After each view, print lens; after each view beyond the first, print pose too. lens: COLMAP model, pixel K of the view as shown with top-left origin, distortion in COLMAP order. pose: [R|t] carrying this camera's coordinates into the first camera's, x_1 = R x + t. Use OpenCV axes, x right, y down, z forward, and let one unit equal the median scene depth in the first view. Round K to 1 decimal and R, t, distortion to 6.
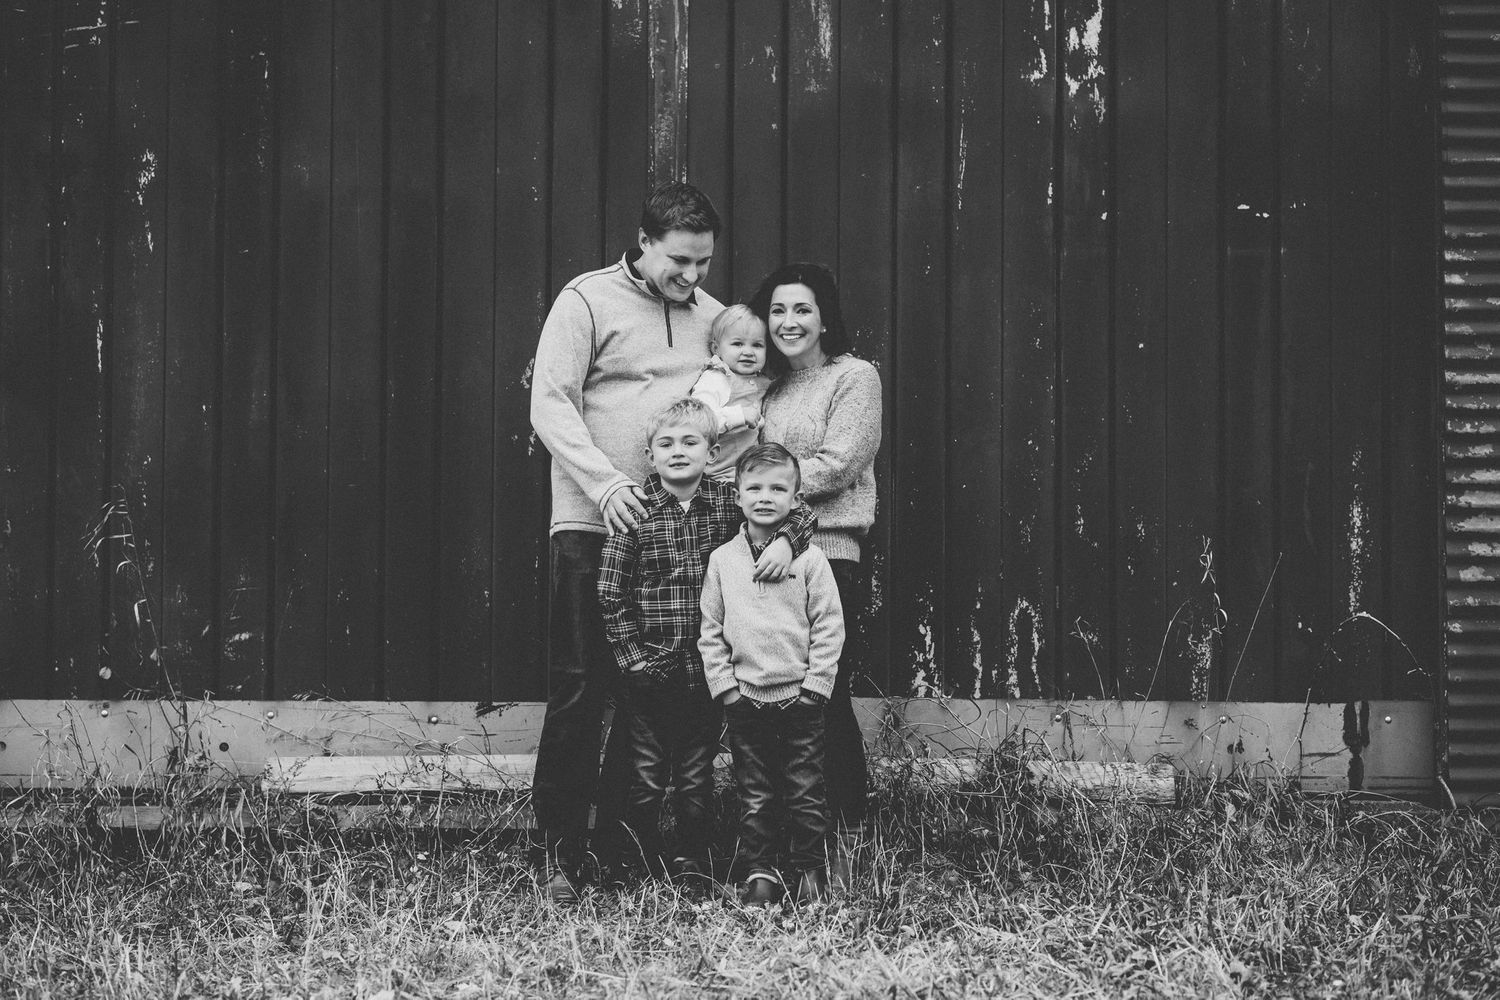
lens RADIAL K [[3599.4, 0, 753.3], [0, 3599.4, 504.2], [0, 0, 1]] dist [0.061925, 0.000000]
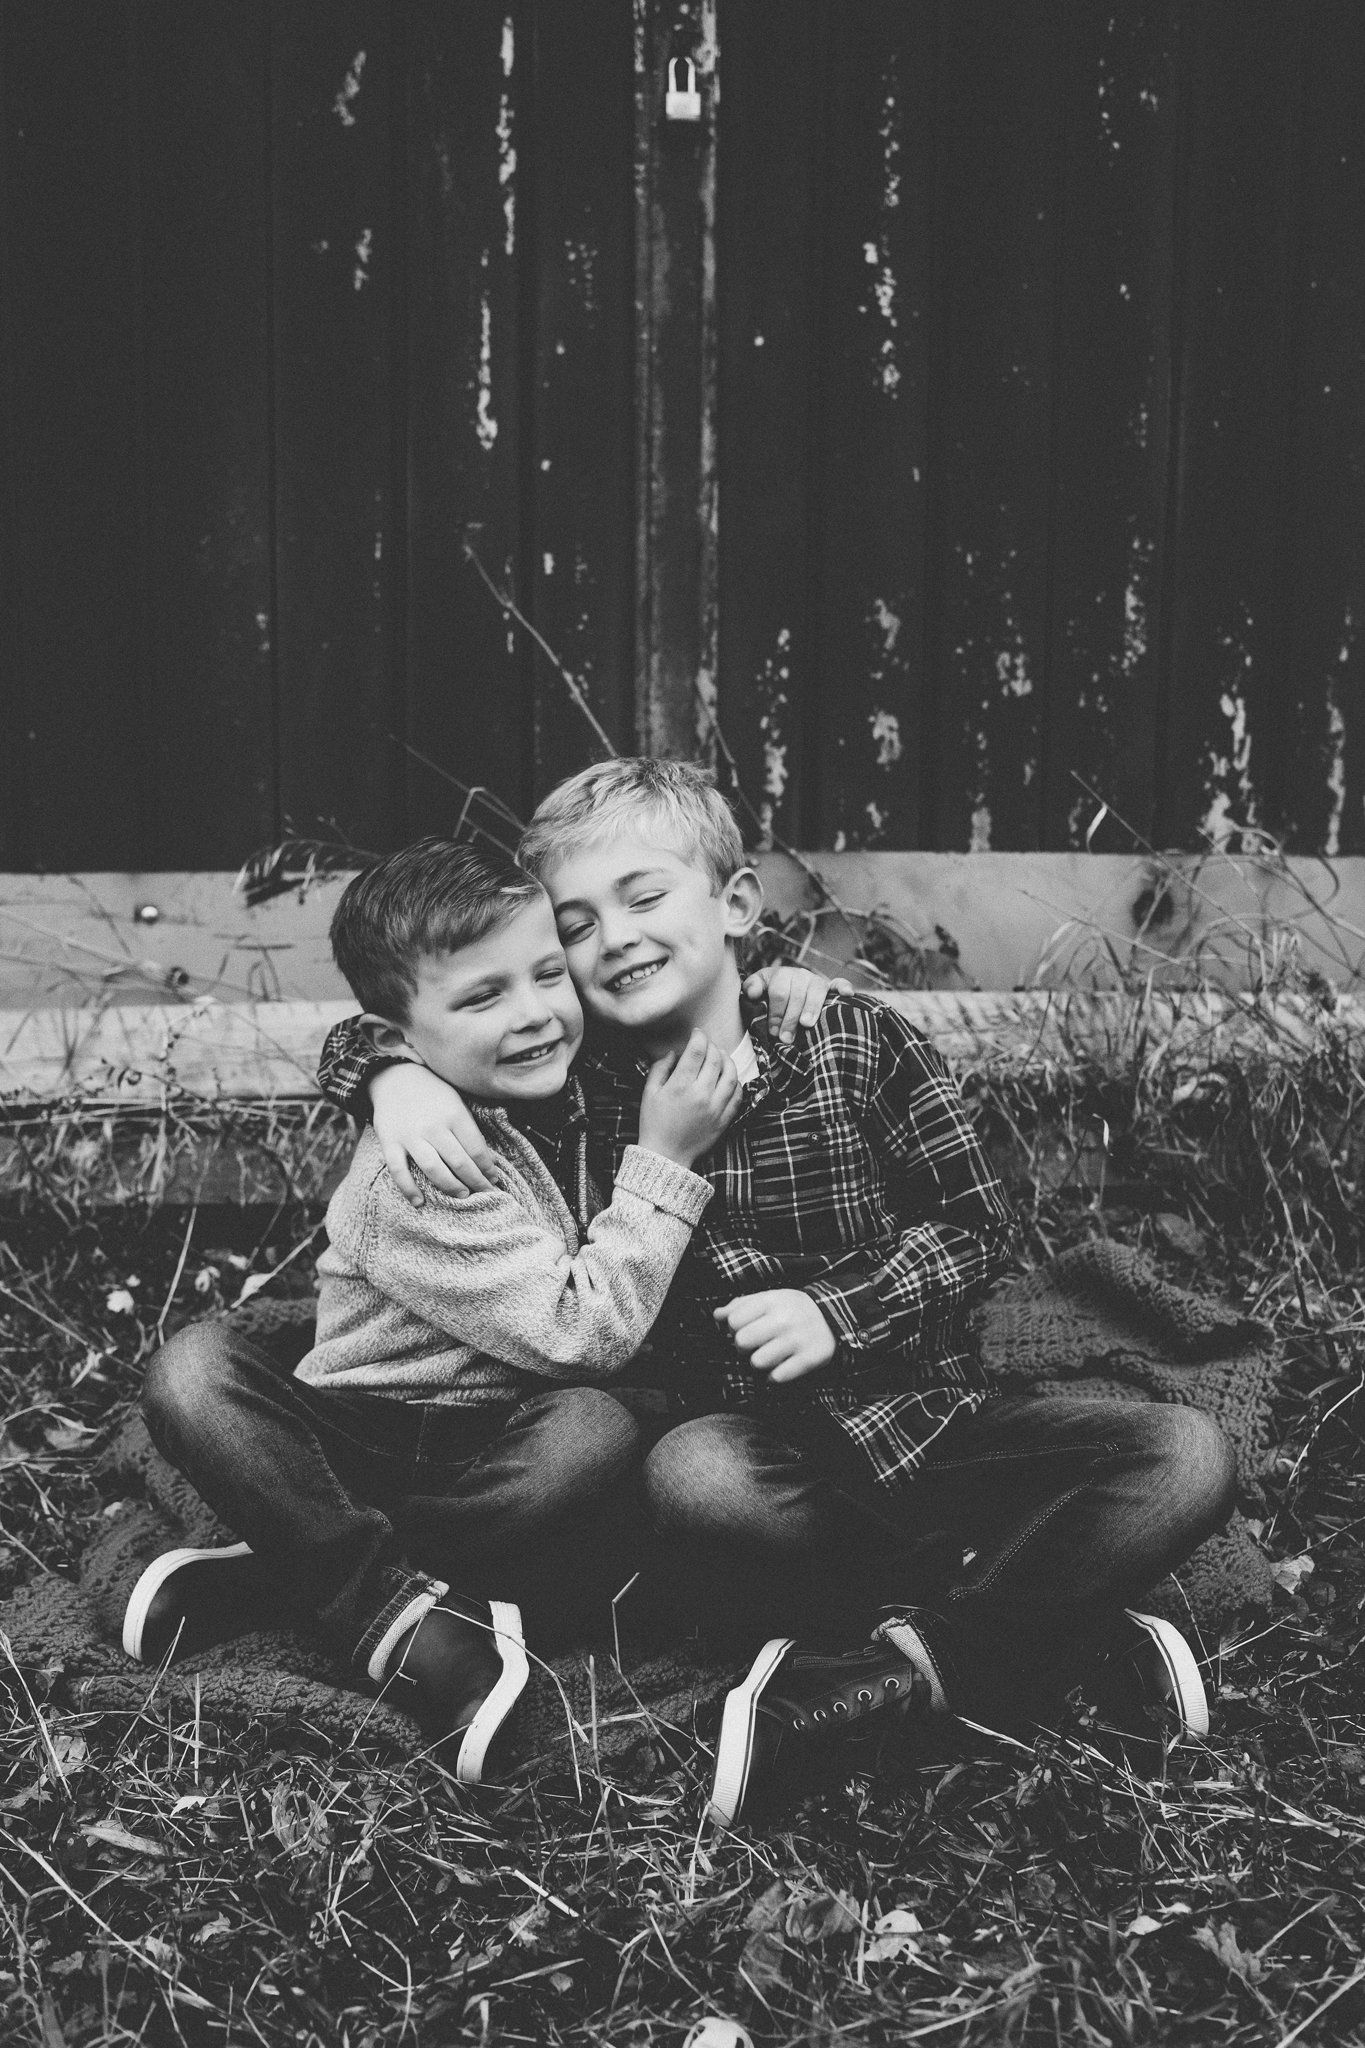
lens RADIAL K [[2069.3, 0, 677.0], [0, 2069.3, 1013.1], [0, 0, 1]] dist [-0.068070, 0.000000]
pose [[0.991641, -0.017899, 0.127782, -0.058561], [-0.006806, 0.981698, 0.190321, 0.024362], [-0.128850, -0.189600, 0.973370, 0.763377]]
